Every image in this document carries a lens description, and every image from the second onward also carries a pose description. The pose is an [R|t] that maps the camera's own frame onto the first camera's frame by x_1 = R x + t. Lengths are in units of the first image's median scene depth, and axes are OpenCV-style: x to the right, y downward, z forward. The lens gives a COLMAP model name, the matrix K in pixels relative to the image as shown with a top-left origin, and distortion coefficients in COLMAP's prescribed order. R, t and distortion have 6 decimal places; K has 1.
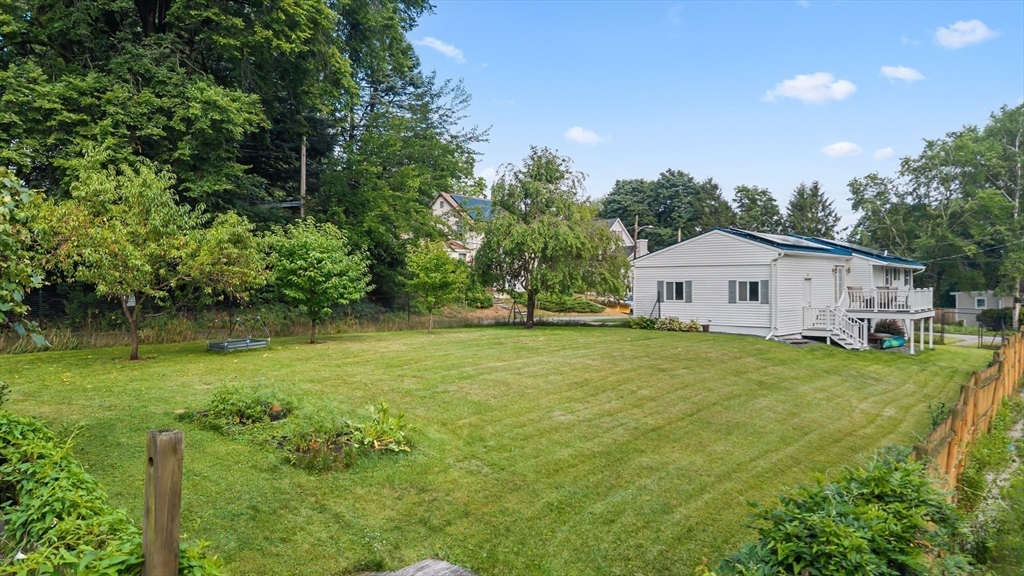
lens RADIAL K [[704.1, 0, 512.0], [0, 704.1, 288.0], [0, 0, 1]] dist [0.001444, 0.034759]
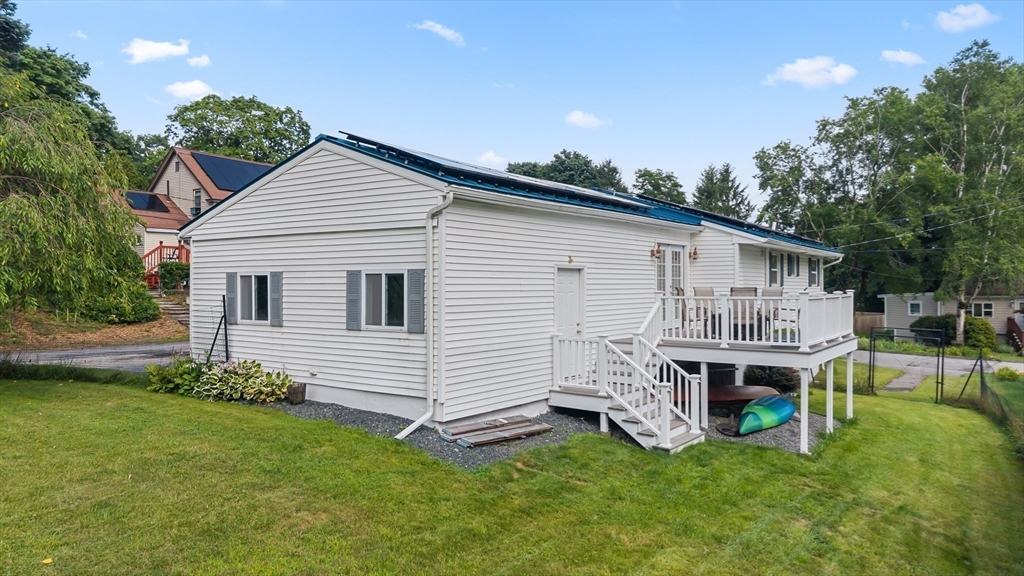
lens RADIAL K [[714.9, 0, 512.0], [0, 714.9, 288.0], [0, 0, 1]] dist [0.042720, 0.002986]
pose [[0.995960, 0.001060, 0.089796, 0.149319], [-0.001033, 0.999999, -0.000343, -0.000595], [-0.089797, 0.000249, 0.995960, 0.248881]]
